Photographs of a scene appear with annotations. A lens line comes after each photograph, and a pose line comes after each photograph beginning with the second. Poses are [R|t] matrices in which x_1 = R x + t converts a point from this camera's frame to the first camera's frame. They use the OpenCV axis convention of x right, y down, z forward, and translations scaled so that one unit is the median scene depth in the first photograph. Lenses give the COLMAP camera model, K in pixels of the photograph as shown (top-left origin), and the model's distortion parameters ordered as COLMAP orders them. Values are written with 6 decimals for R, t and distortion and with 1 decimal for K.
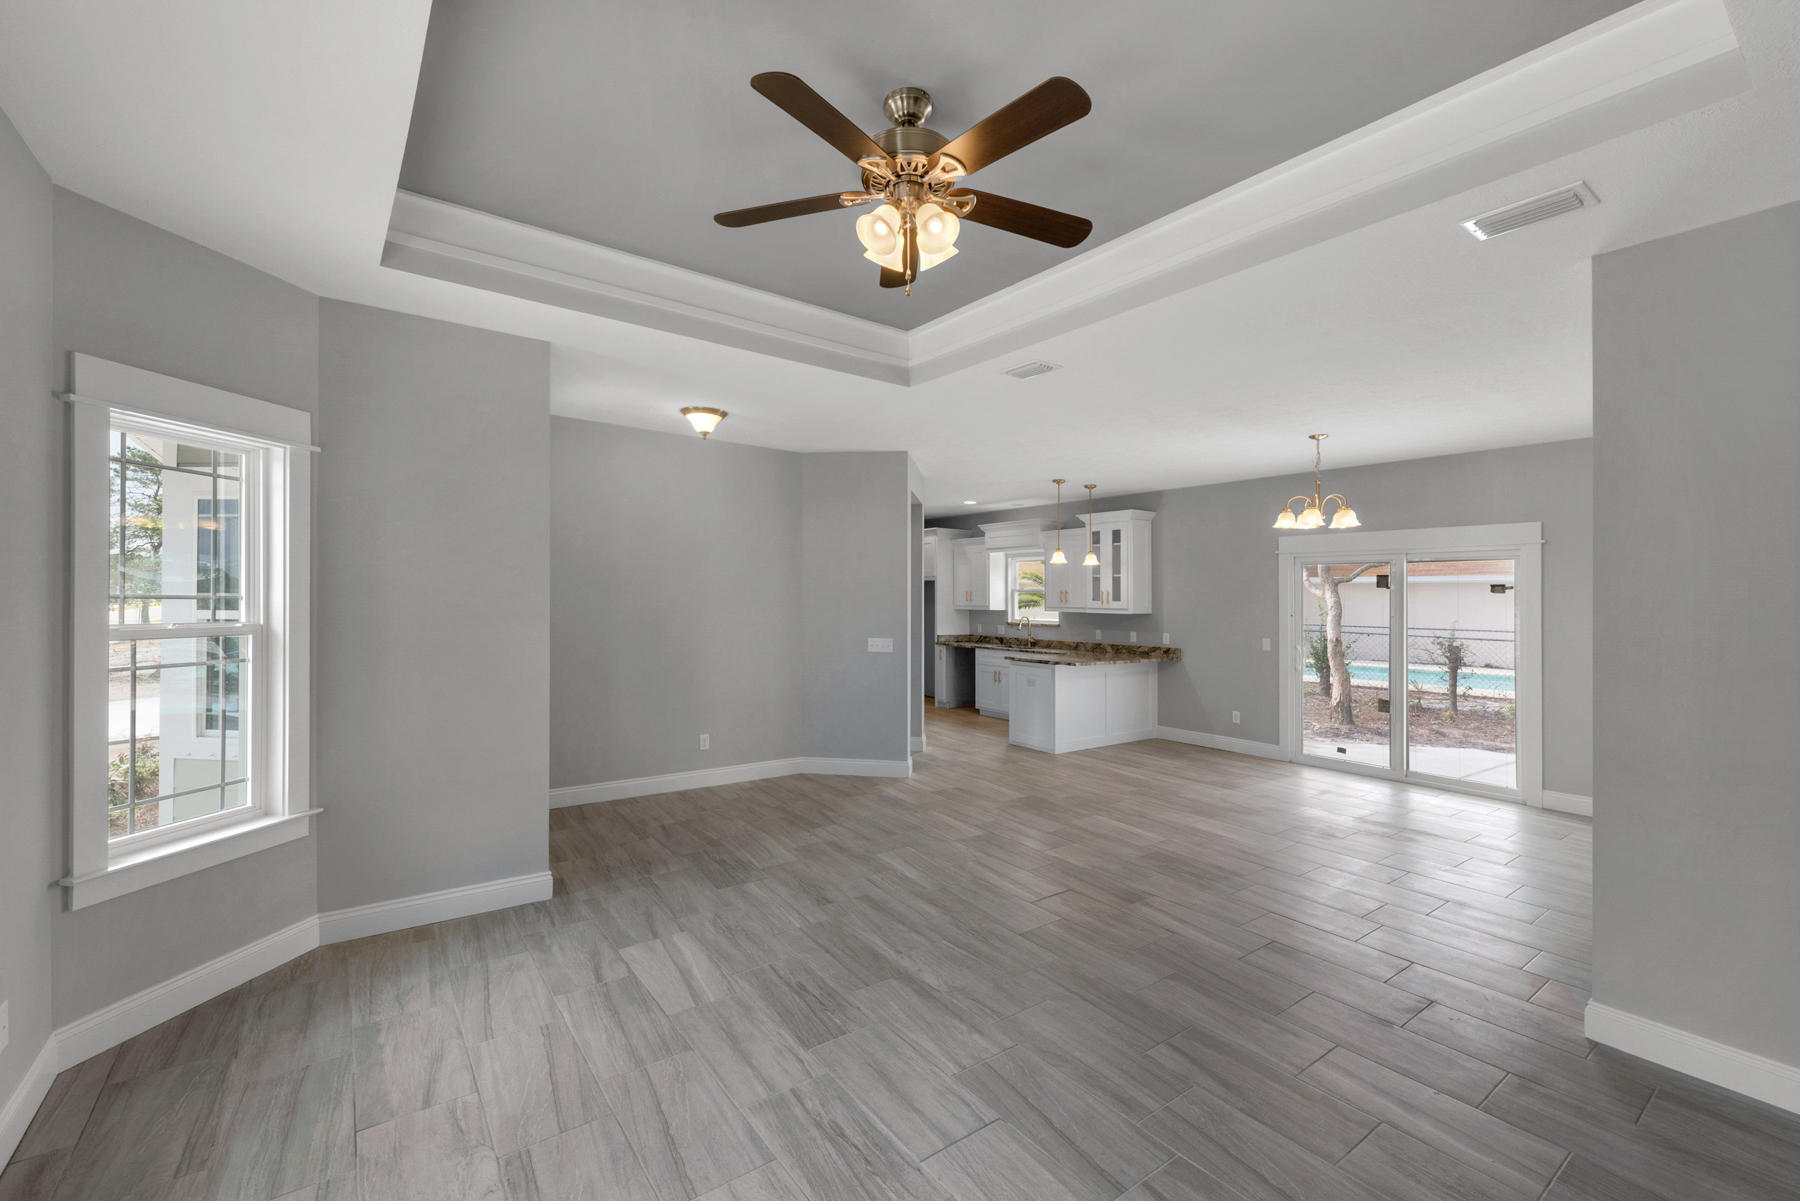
lens RADIAL K [[747.6, 0, 894.1], [0, 747.6, 605.8], [0, 0, 1]] dist [0.007545, -0.000480]
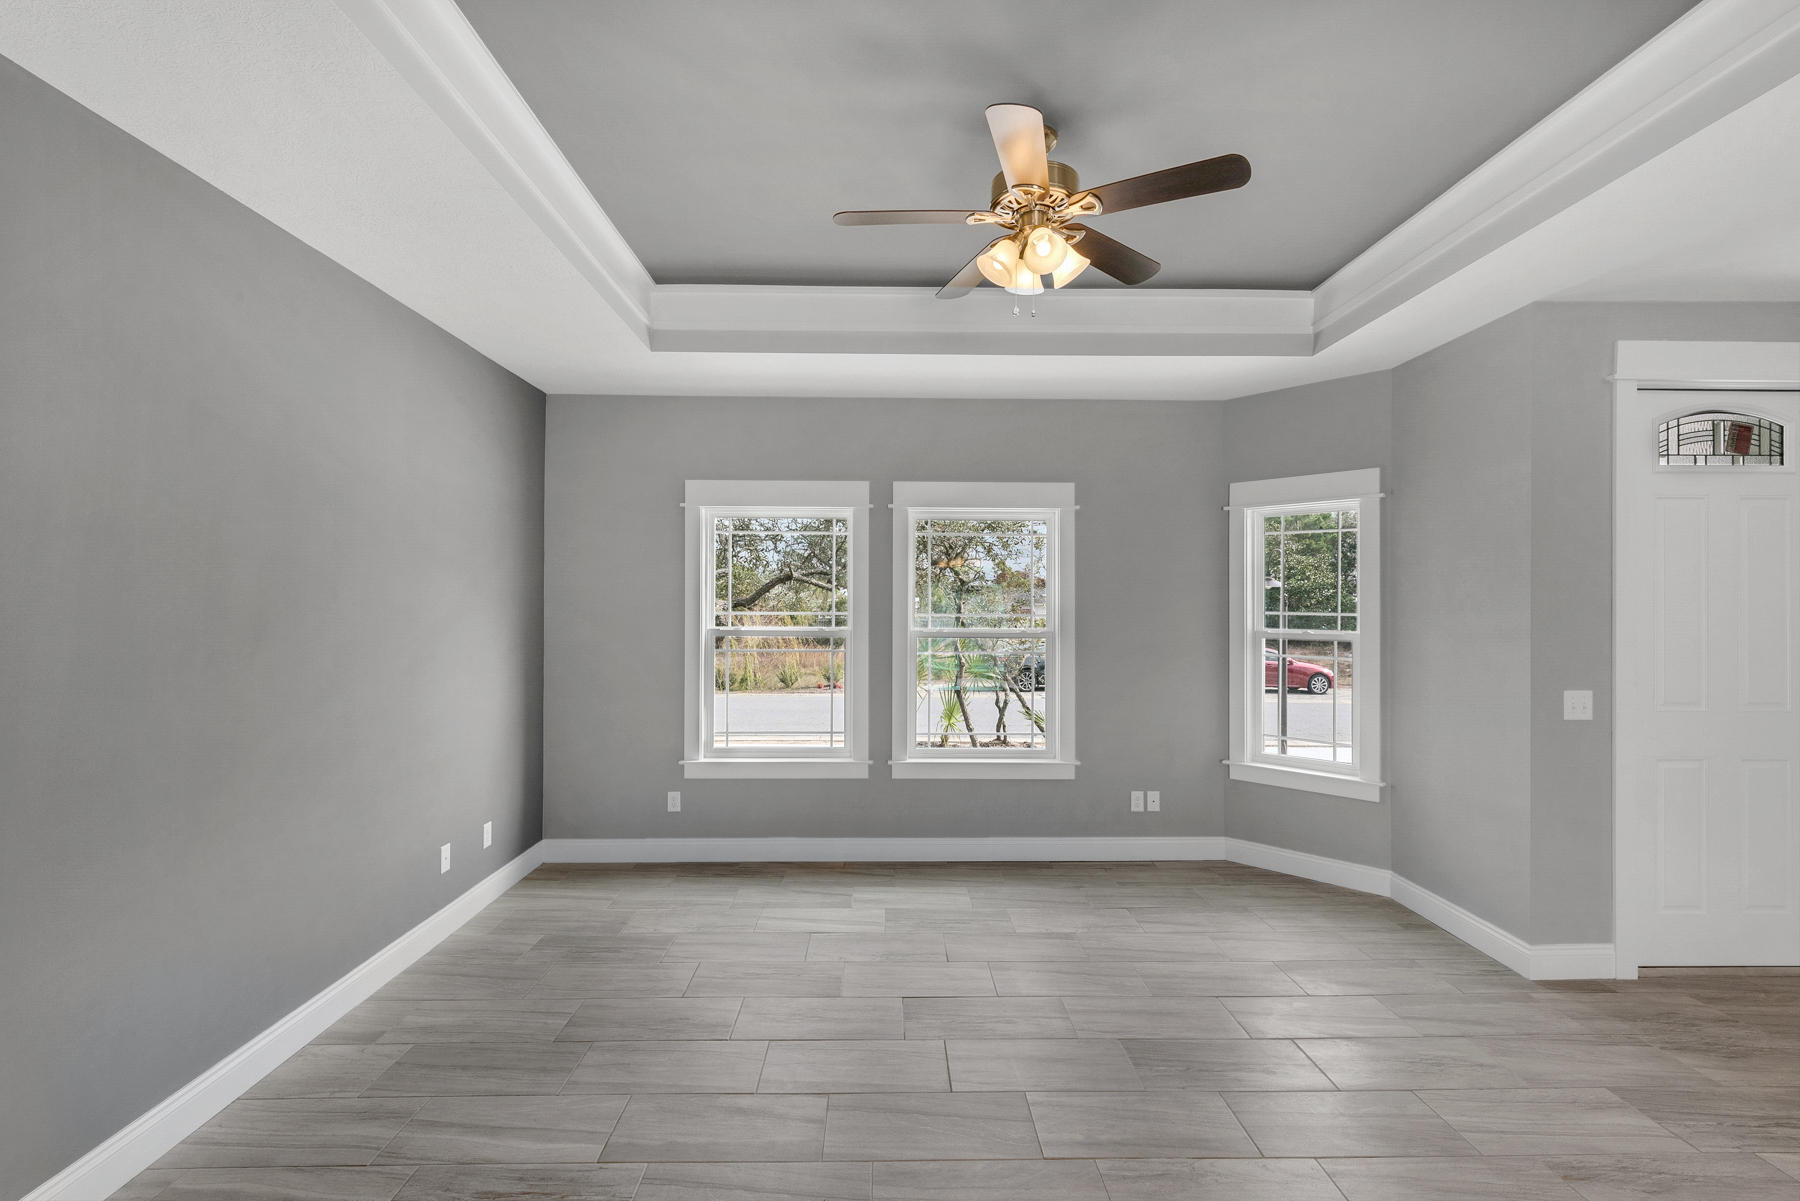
lens RADIAL K [[798.3, 0, 894.6], [0, 798.3, 602.3], [0, 0, 1]] dist [0.003159, 0.000032]
pose [[-0.576620, -0.018533, -0.816802, 0.458698], [-0.019314, 0.999773, -0.009050, -0.000818], [0.816784, 0.010557, -0.576847, 0.641179]]
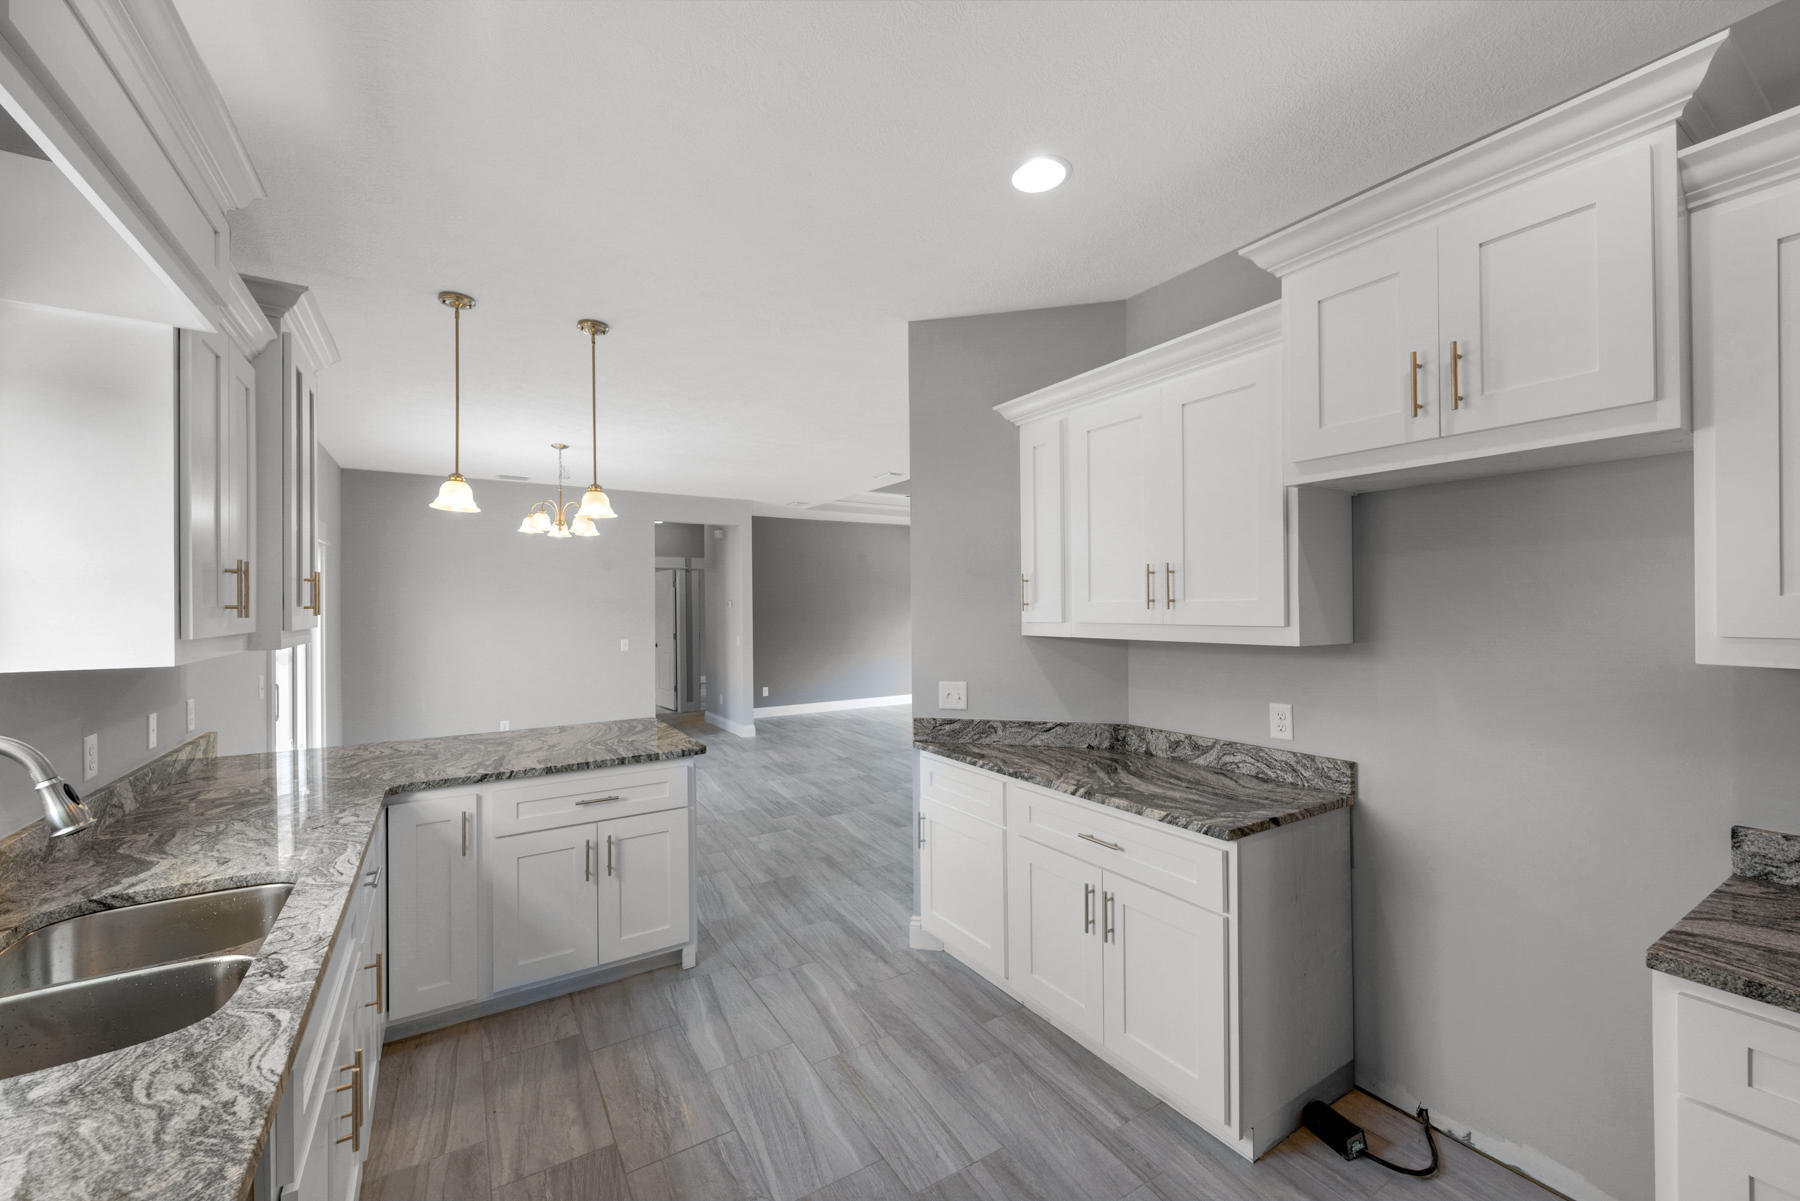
lens RADIAL K [[722.4, 0, 901.0], [0, 722.4, 603.1], [0, 0, 1]] dist [0.008506, -0.003771]
pose [[-0.996727, -0.005444, 0.080664, 0.017159], [-0.004847, 0.999959, 0.007586, -0.017628], [-0.080702, 0.007170, -0.996712, 2.007424]]
